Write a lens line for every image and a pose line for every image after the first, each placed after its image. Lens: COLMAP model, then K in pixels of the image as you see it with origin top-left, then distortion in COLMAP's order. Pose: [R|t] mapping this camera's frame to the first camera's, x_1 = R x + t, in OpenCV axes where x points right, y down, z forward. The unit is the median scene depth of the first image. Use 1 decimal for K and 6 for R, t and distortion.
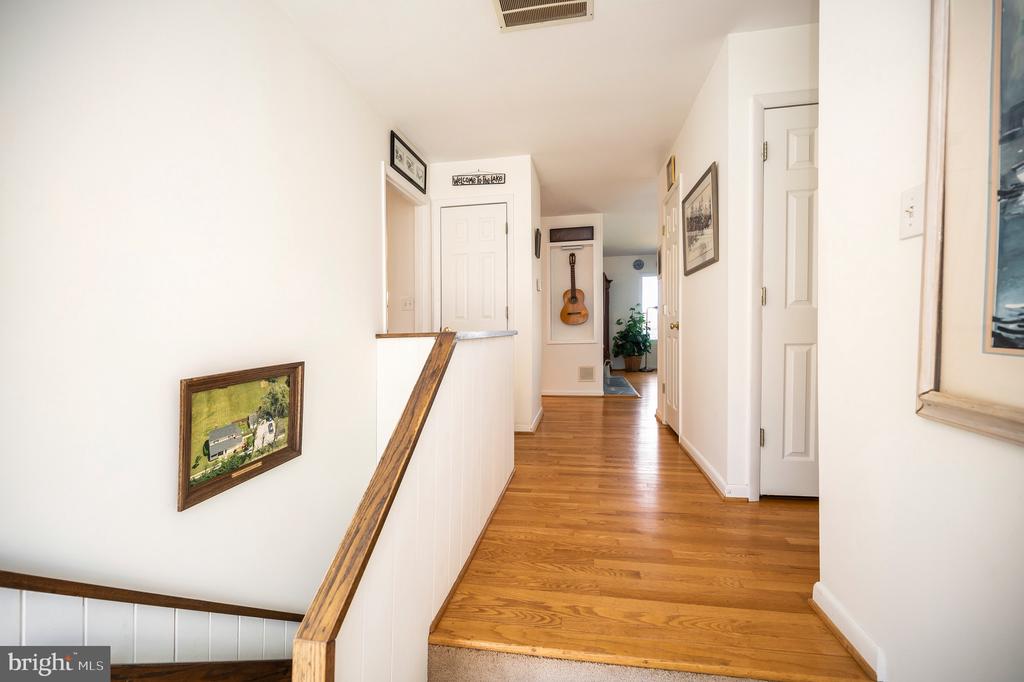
lens RADIAL K [[412.8, 0, 511.8], [0, 412.8, 335.8], [0, 0, 1]] dist [0.000370, -0.000009]
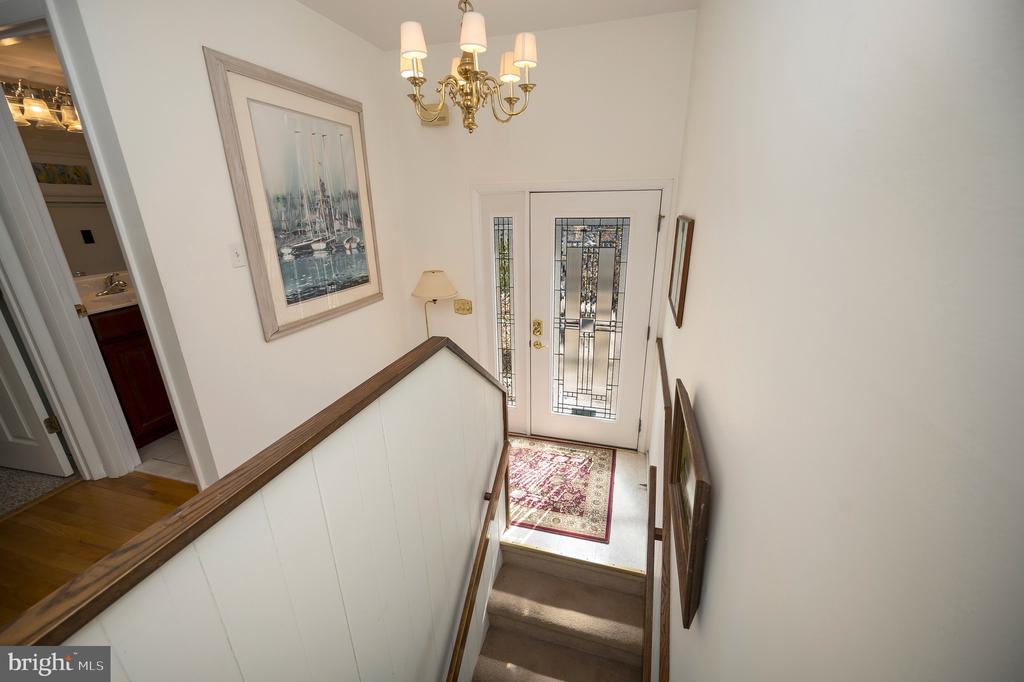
lens RADIAL K [[423.1, 0, 516.0], [0, 423.1, 314.9], [0, 0, 1]] dist [0.002402, 0.000317]
pose [[-0.991165, 0.001715, 0.132624, -0.313555], [0.038345, 0.960923, 0.274146, -0.235710], [-0.126971, 0.276810, -0.952499, 1.285102]]
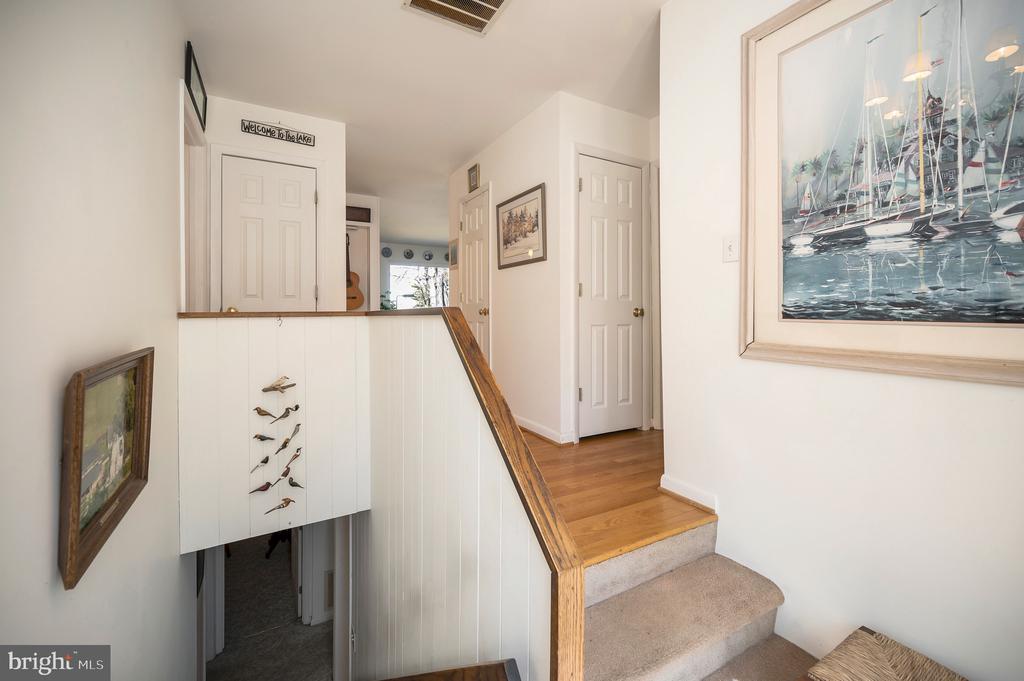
lens RADIAL K [[423.1, 0, 516.0], [0, 423.1, 314.4], [0, 0, 1]] dist [0.002402, 0.000317]
pose [[0.776405, 0.019018, 0.629947, -0.432285], [-0.002473, 0.999629, -0.027131, 0.023218], [-0.630229, 0.019506, 0.776164, 0.056674]]
